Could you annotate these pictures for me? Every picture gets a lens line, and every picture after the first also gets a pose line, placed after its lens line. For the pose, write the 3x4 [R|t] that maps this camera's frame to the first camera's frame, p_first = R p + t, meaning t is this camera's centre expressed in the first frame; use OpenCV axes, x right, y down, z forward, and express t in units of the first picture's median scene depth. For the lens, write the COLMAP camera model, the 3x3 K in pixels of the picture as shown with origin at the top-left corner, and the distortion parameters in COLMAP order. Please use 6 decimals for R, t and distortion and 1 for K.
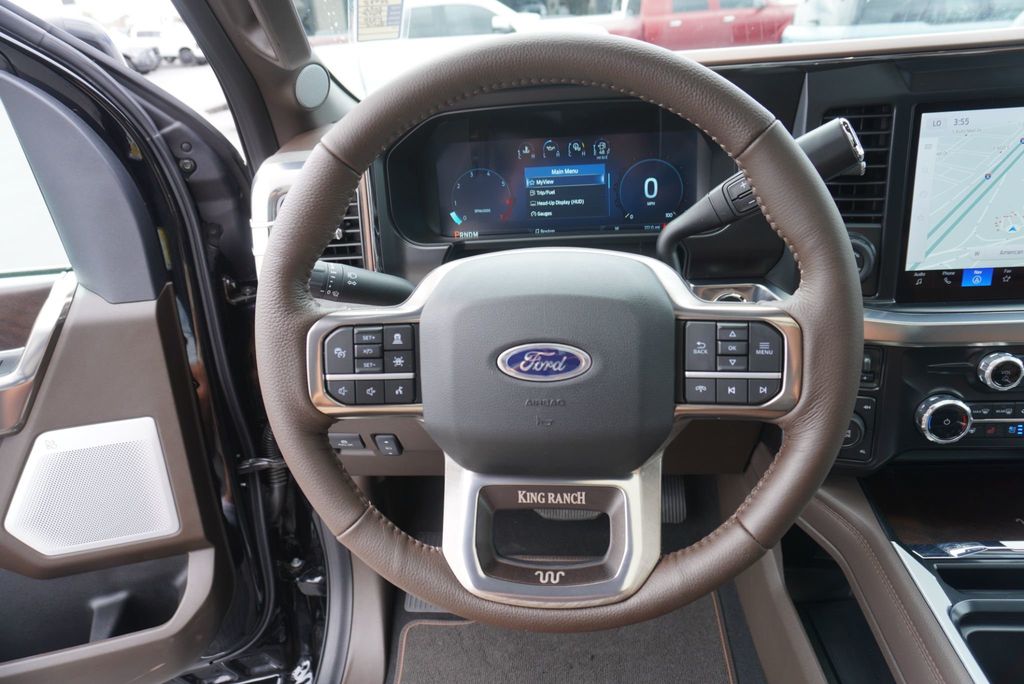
lens RADIAL K [[672.0, 0, 518.0], [0, 672.0, 338.0], [0, 0, 1]] dist [-0.014121, 0.002118]
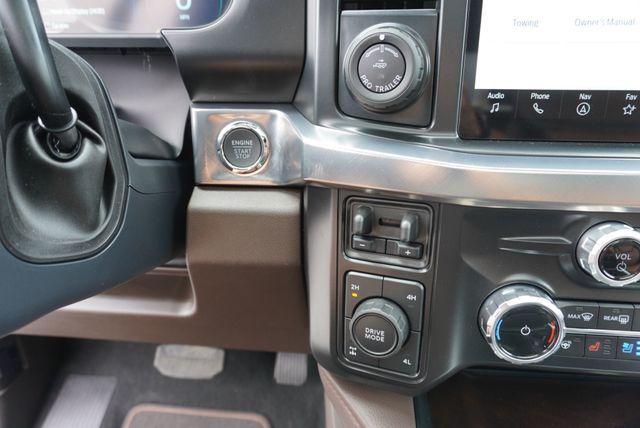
lens RADIAL K [[424.4, 0, 321.1], [0, 424.4, 209.7], [0, 0, 1]] dist [-0.035053, 0.019179]
pose [[0.997741, 0.065258, 0.015932, 0.435997], [-0.064740, 0.997418, -0.031077, 0.037631], [-0.017919, 0.029975, 0.999390, 0.605093]]
